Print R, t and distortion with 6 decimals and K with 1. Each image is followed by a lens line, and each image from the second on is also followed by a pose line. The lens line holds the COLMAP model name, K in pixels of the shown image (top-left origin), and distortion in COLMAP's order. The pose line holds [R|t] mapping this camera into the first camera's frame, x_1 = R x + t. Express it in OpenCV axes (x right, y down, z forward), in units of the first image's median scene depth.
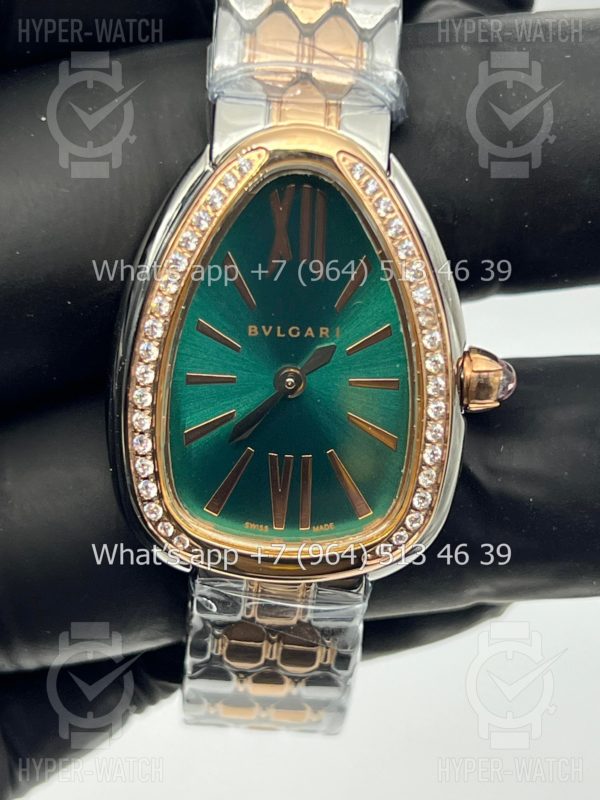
lens RADIAL K [[1761.1, 0, 300.0], [0, 1761.1, 400.0], [0, 0, 1]] dist [0.016815, -0.598631]
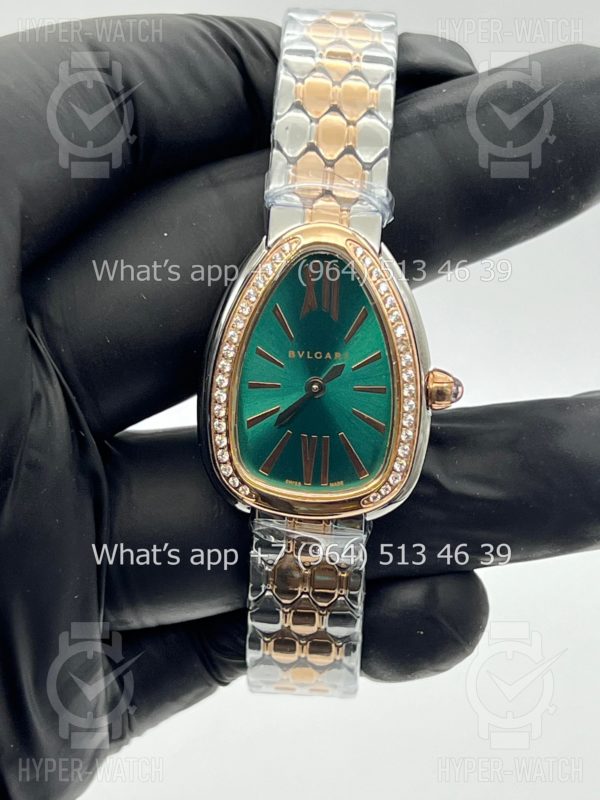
lens RADIAL K [[1761.1, 0, 300.0], [0, 1761.1, 400.0], [0, 0, 1]] dist [0.016815, -0.598631]
pose [[0.999470, 0.009912, -0.031007, 0.028982], [-0.011822, 0.998004, -0.062040, 0.097014], [0.030331, 0.062373, 0.997592, -0.547078]]
